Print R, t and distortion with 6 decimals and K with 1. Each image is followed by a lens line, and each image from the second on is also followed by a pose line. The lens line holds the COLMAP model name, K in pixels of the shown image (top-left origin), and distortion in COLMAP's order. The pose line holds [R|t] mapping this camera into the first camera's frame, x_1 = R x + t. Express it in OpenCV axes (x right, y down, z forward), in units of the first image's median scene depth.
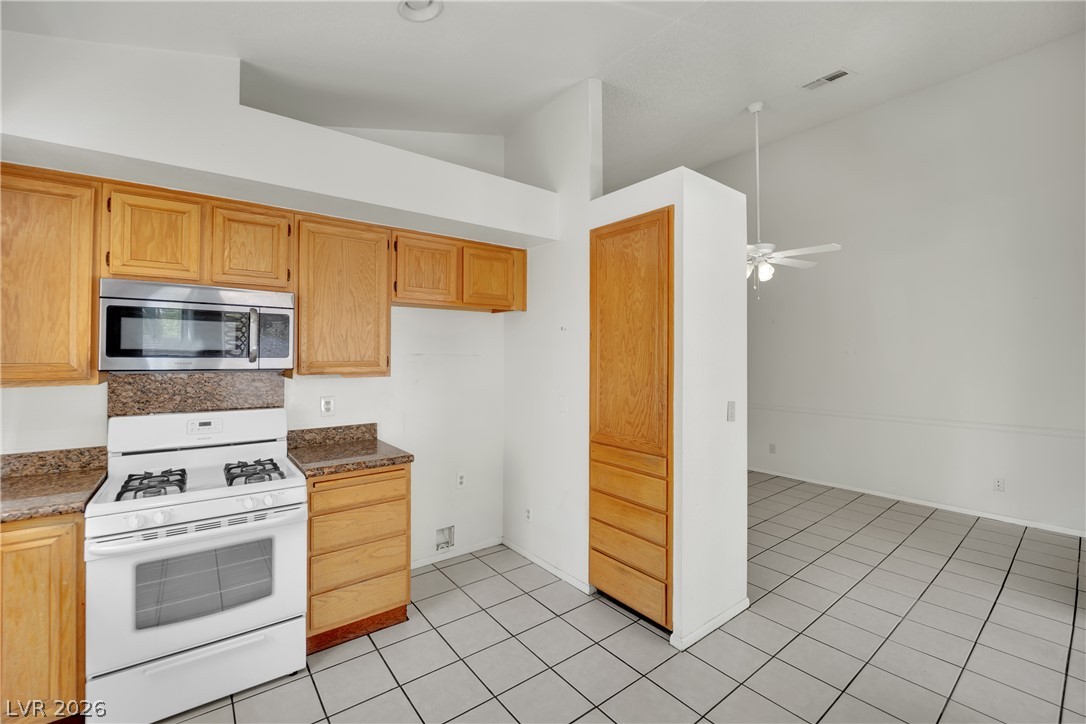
lens RADIAL K [[435.3, 0, 541.9], [0, 435.3, 350.3], [0, 0, 1]] dist [0.000189, -0.000196]
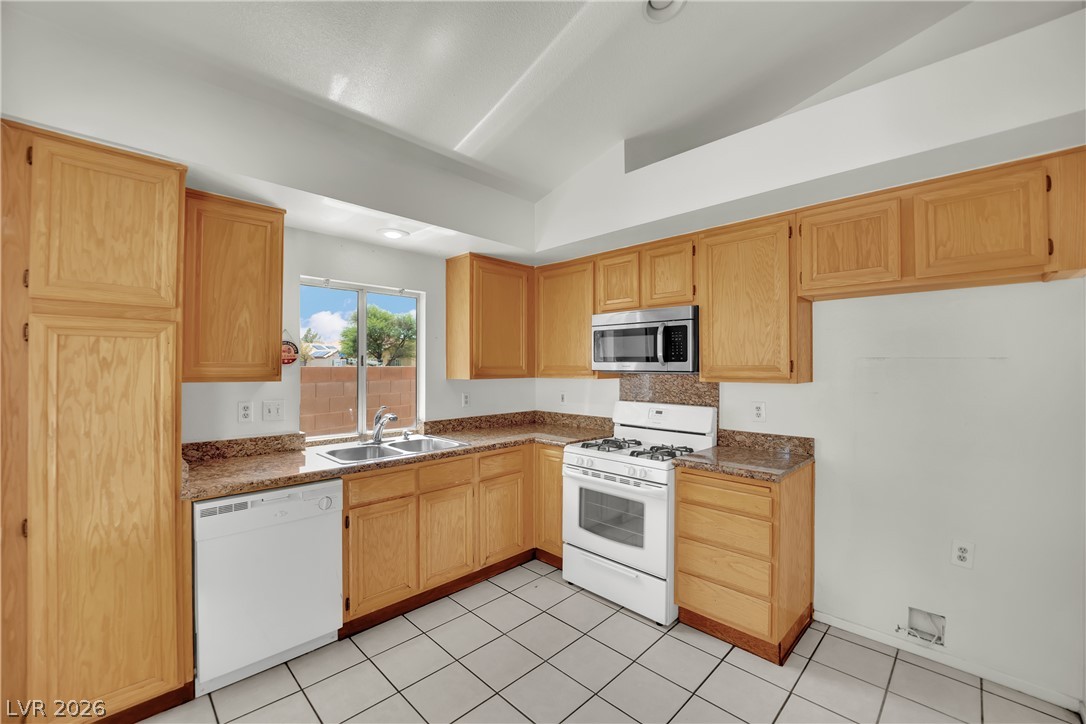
lens RADIAL K [[450.8, 0, 543.0], [0, 450.8, 362.0], [0, 0, 1]] dist [-0.000039, -0.000320]
pose [[0.169100, -0.011513, -0.985532, 0.543473], [0.012429, 0.999877, -0.009548, 0.024022], [0.985521, -0.010634, 0.169222, 0.427836]]
